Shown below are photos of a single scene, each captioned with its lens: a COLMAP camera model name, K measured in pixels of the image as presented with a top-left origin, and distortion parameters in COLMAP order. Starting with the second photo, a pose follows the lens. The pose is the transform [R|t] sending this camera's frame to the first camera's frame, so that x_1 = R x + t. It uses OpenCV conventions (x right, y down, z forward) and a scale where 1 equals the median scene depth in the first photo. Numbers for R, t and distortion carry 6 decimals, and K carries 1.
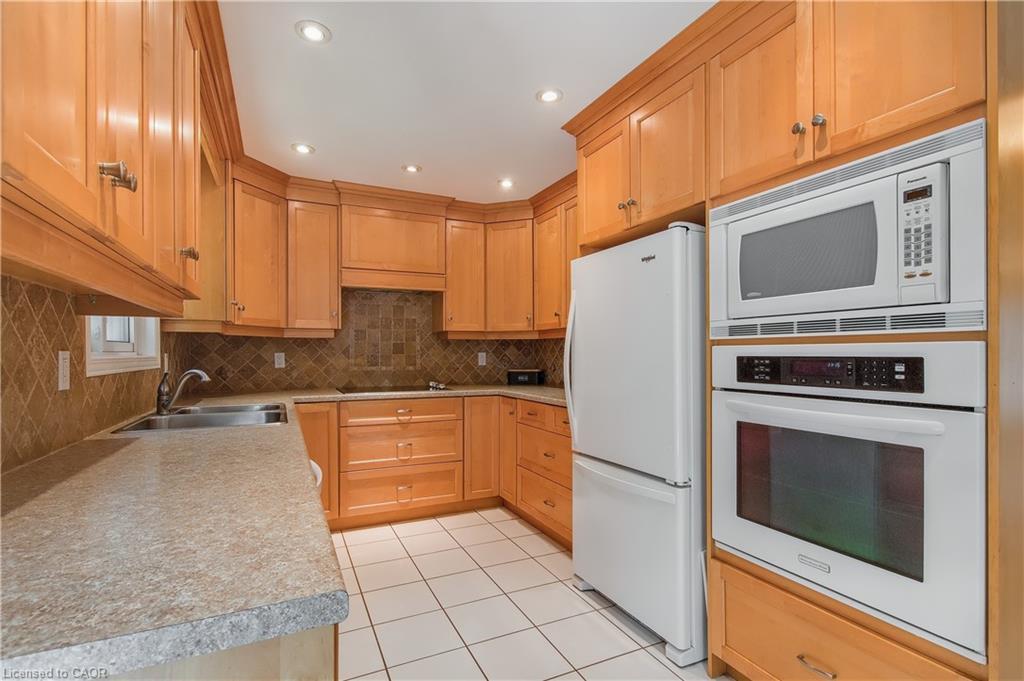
lens RADIAL K [[484.3, 0, 503.4], [0, 484.3, 351.2], [0, 0, 1]] dist [-0.000256, 0.004454]
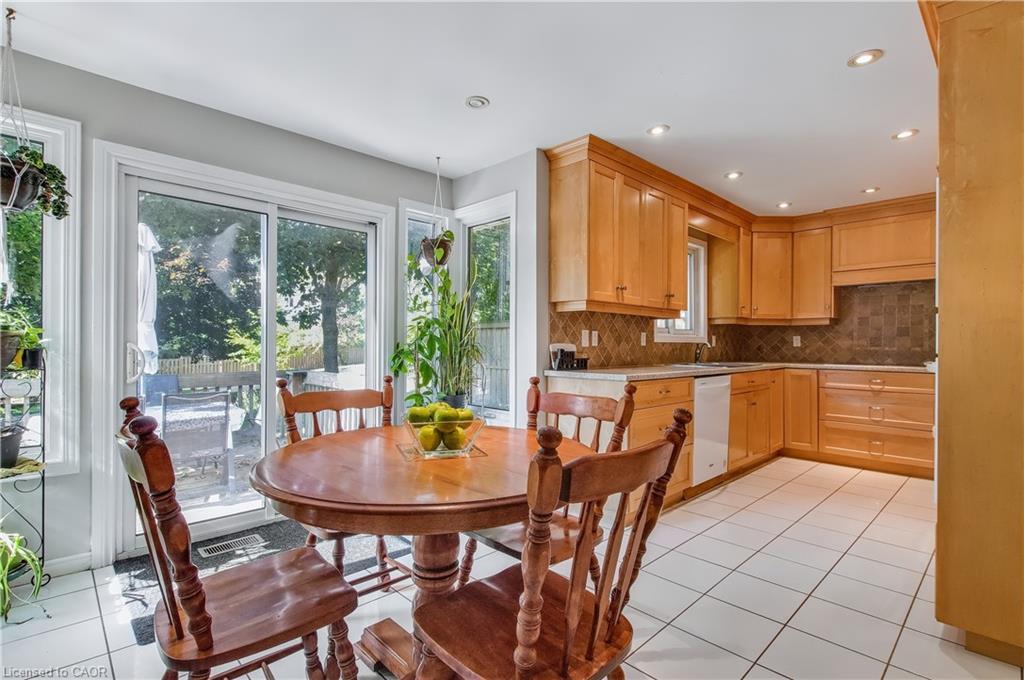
lens RADIAL K [[484.3, 0, 506.9], [0, 484.3, 345.9], [0, 0, 1]] dist [-0.000256, 0.004454]
pose [[0.317414, 0.006558, -0.948264, 0.658455], [-0.002931, 0.999978, 0.005934, 0.027483], [0.948282, 0.000896, 0.317427, -0.289935]]
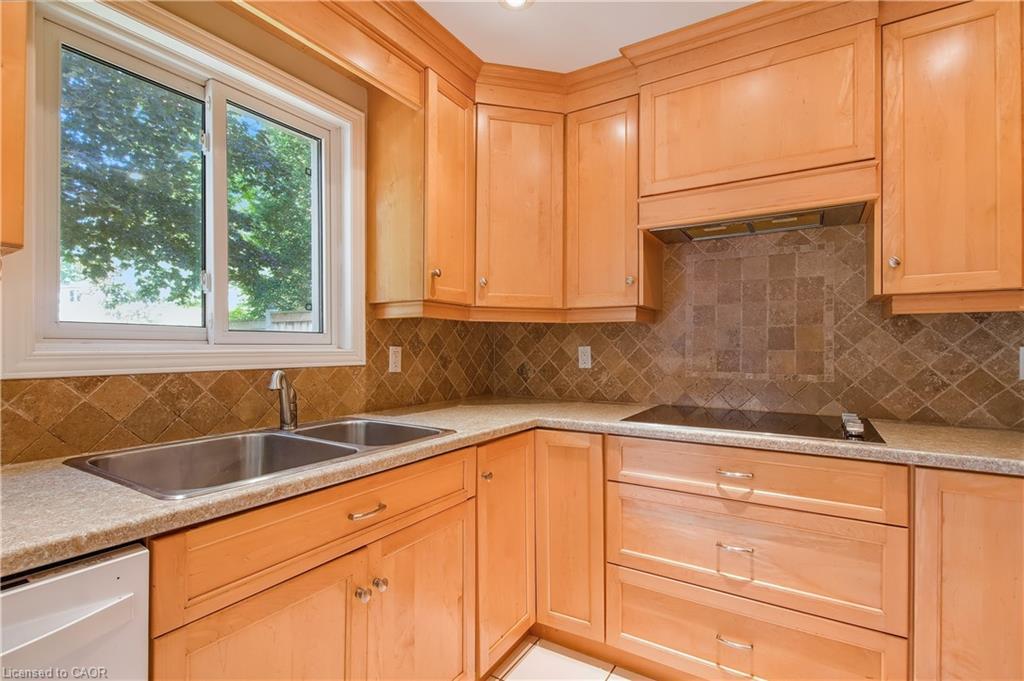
lens RADIAL K [[484.3, 0, 511.3], [0, 484.3, 345.0], [0, 0, 1]] dist [-0.000256, 0.004454]
pose [[0.542565, -0.000292, -0.840014, 0.064469], [-0.000334, 1.000000, -0.000564, 0.001869], [0.840014, 0.000587, 0.542565, 0.557922]]
